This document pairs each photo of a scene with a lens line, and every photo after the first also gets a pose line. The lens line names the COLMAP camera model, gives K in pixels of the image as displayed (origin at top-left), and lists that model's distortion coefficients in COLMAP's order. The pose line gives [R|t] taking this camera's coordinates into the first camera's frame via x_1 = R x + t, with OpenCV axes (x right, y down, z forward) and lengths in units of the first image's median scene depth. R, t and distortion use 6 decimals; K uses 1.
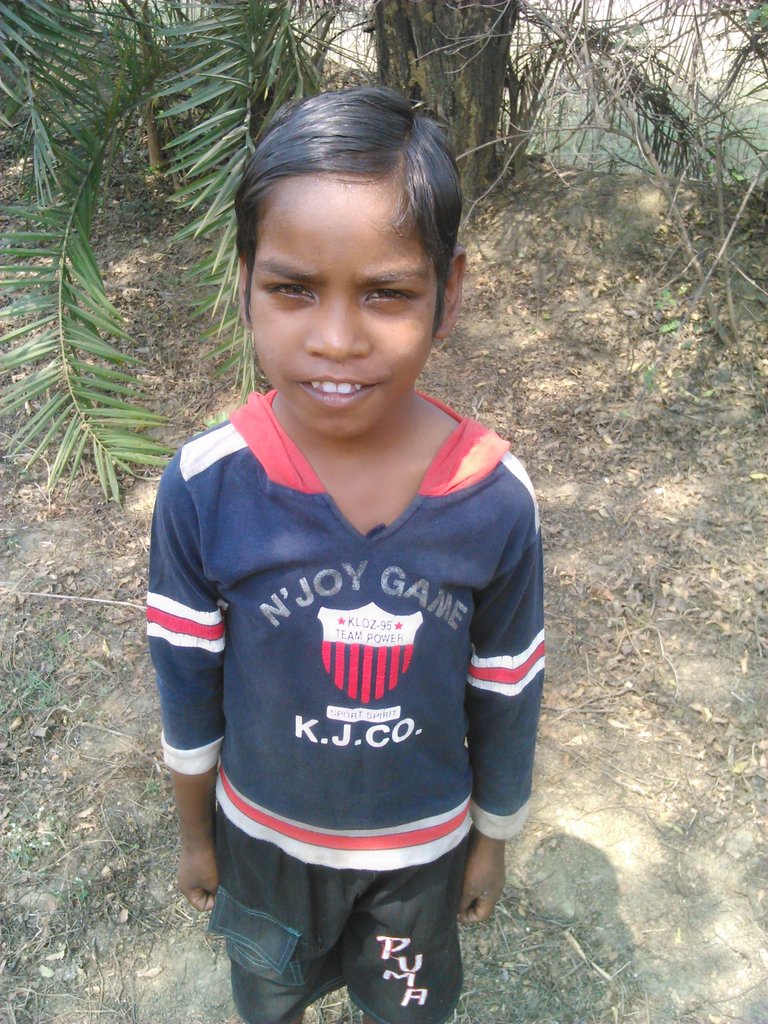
lens RADIAL K [[1004.5, 0, 376.8], [0, 1004.5, 509.1], [0, 0, 1]] dist [0.063683, -0.234146]
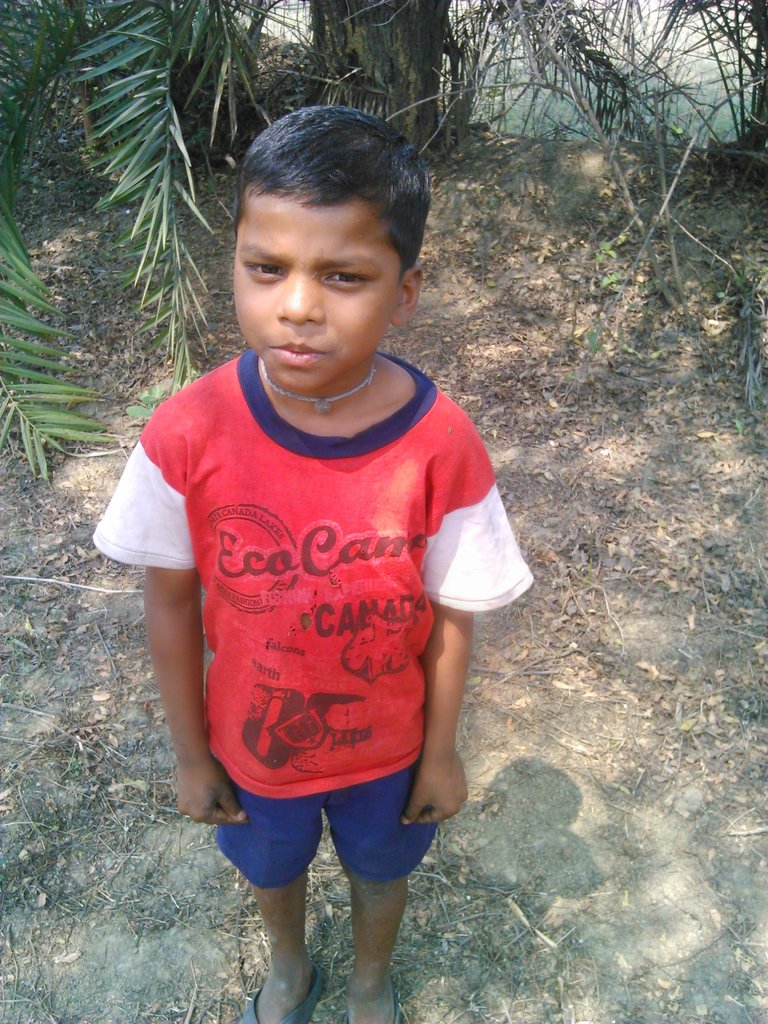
lens RADIAL K [[1004.5, 0, 376.8], [0, 1004.5, 509.1], [0, 0, 1]] dist [0.063683, -0.234146]
pose [[0.999077, -0.029498, 0.031242, 0.026879], [0.029321, 0.999552, 0.006086, 0.024931], [-0.031407, -0.005164, 0.999493, 0.030683]]
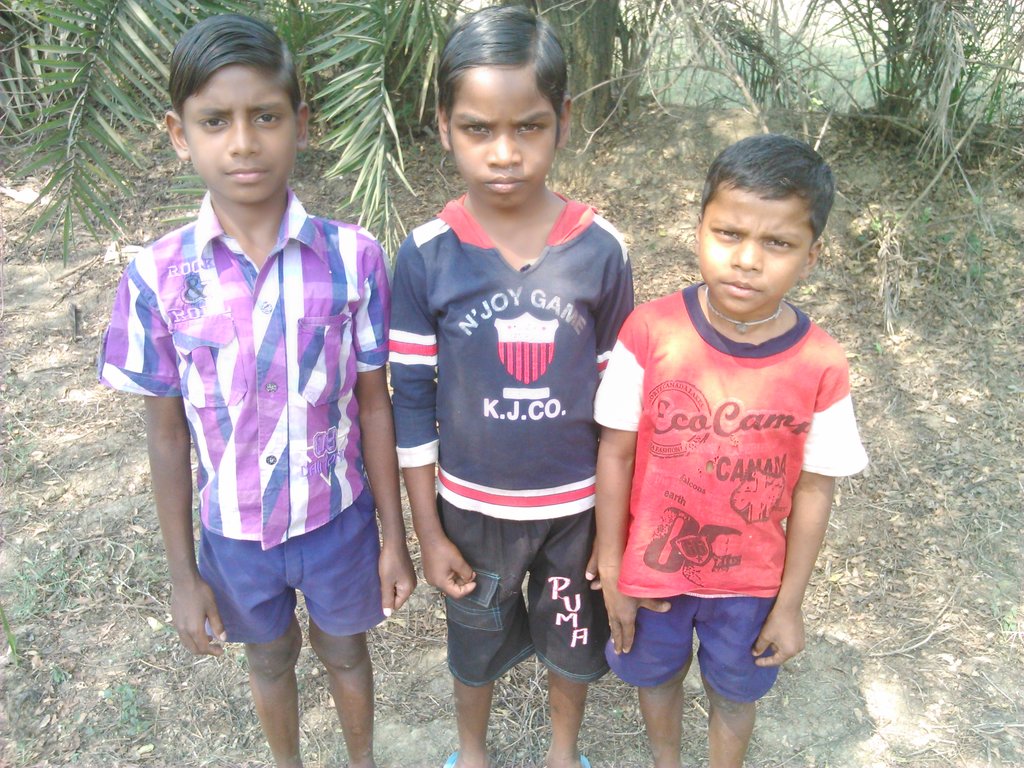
lens RADIAL K [[1006.4, 0, 512.0], [0, 1006.4, 384.0], [0, 0, 1]] dist [0.053350, -0.207373]
pose [[0.999237, -0.038902, 0.003462, -0.013747], [0.039052, 0.996521, -0.073631, 0.071906], [-0.000586, 0.073710, 0.997280, -0.152319]]
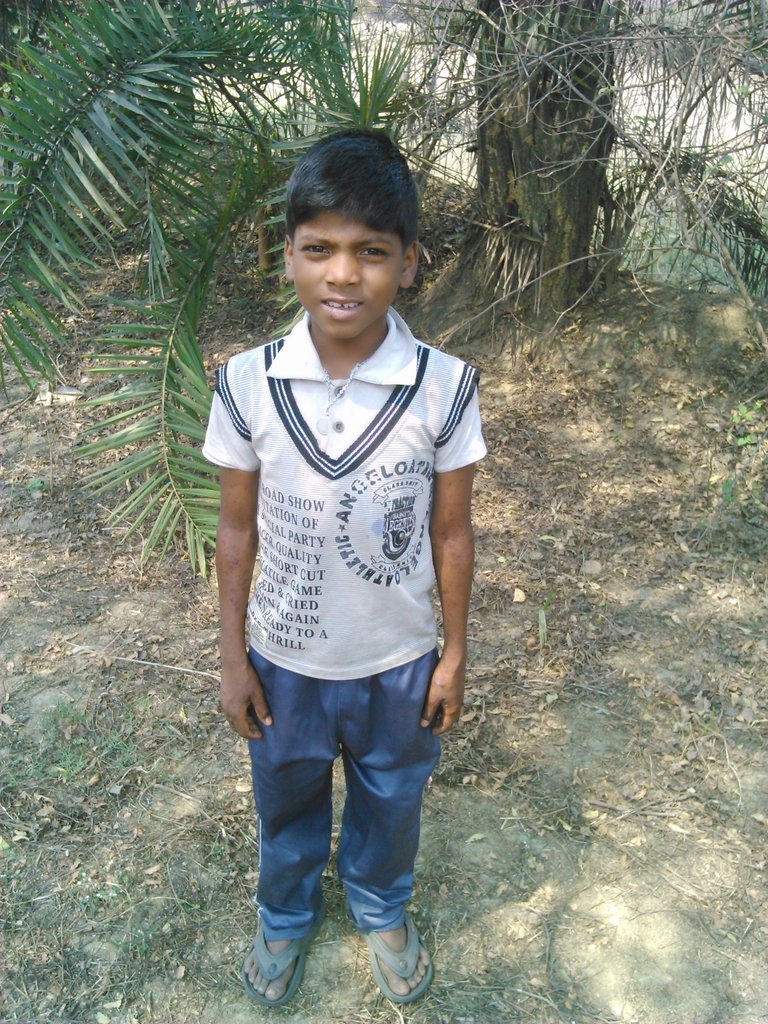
lens RADIAL K [[1006.4, 0, 378.1], [0, 1006.4, 508.5], [0, 0, 1]] dist [0.053350, -0.207373]
pose [[0.994878, 0.058036, -0.082762, 0.005510], [-0.065843, 0.993302, -0.094953, 0.009249], [0.076697, 0.099916, 0.992035, -0.035799]]
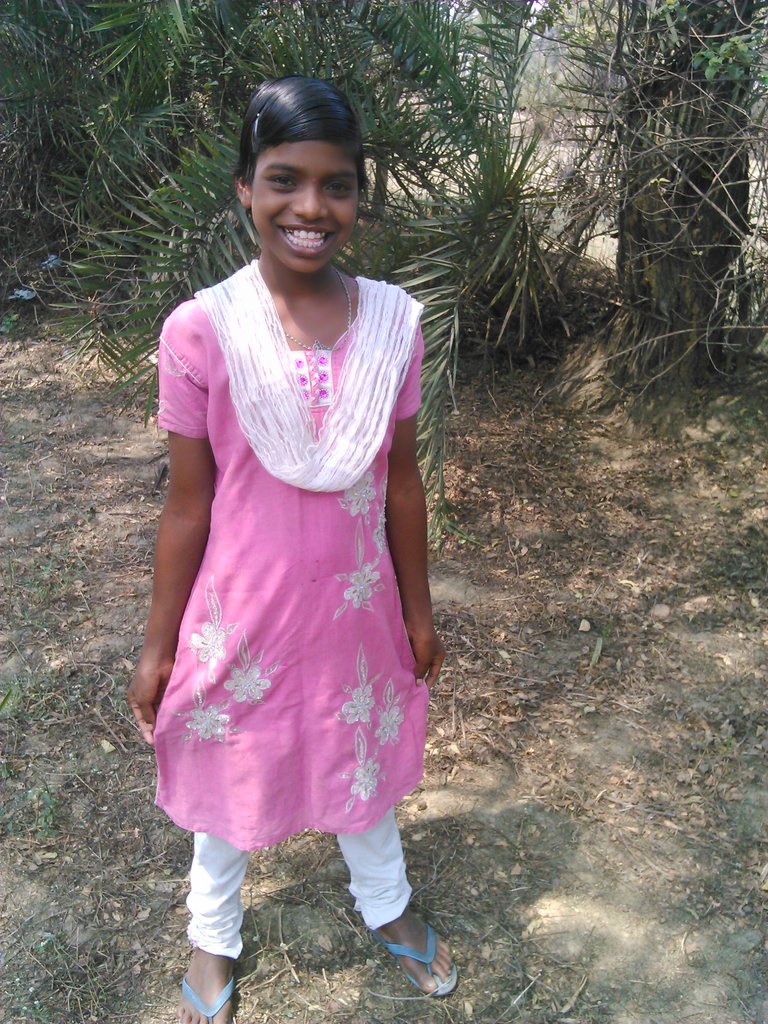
lens RADIAL K [[1006.4, 0, 378.1], [0, 1006.4, 508.5], [0, 0, 1]] dist [0.053350, -0.207373]
pose [[0.952181, 0.139654, -0.271749, 0.137670], [-0.185229, 0.971192, -0.149919, 0.075696], [0.242984, 0.193086, 0.950619, -0.155273]]
